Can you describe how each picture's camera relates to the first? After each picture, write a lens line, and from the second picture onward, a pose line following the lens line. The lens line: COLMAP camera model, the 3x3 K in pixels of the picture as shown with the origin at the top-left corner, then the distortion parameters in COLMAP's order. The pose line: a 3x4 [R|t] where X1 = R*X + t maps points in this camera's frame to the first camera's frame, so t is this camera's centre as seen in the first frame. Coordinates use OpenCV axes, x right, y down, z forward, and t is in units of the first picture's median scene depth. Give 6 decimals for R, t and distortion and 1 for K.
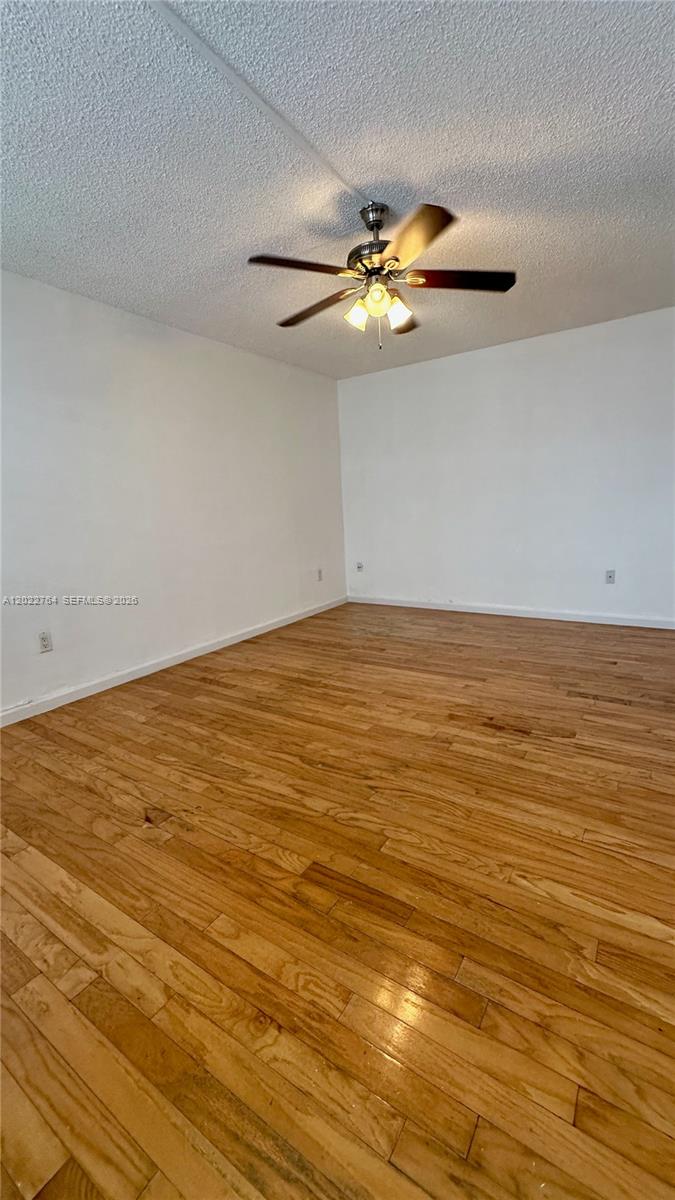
lens RADIAL K [[496.8, 0, 343.7], [0, 496.8, 604.5], [0, 0, 1]] dist [0.000256, 0.000229]
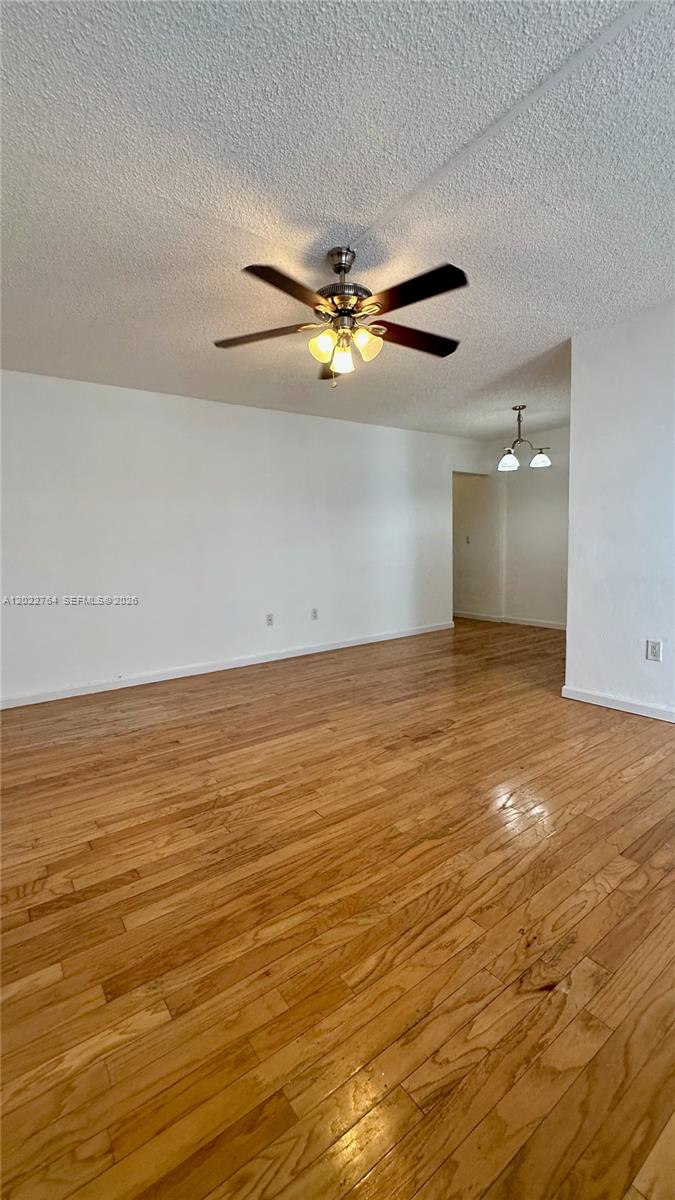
lens RADIAL K [[507.4, 0, 339.6], [0, 507.4, 601.7], [0, 0, 1]] dist [-0.001406, 0.000161]
pose [[0.323102, -0.064439, 0.944168, -0.963510], [0.204201, 0.978924, -0.003068, -0.114154], [-0.924071, 0.193791, 0.329451, 0.823212]]
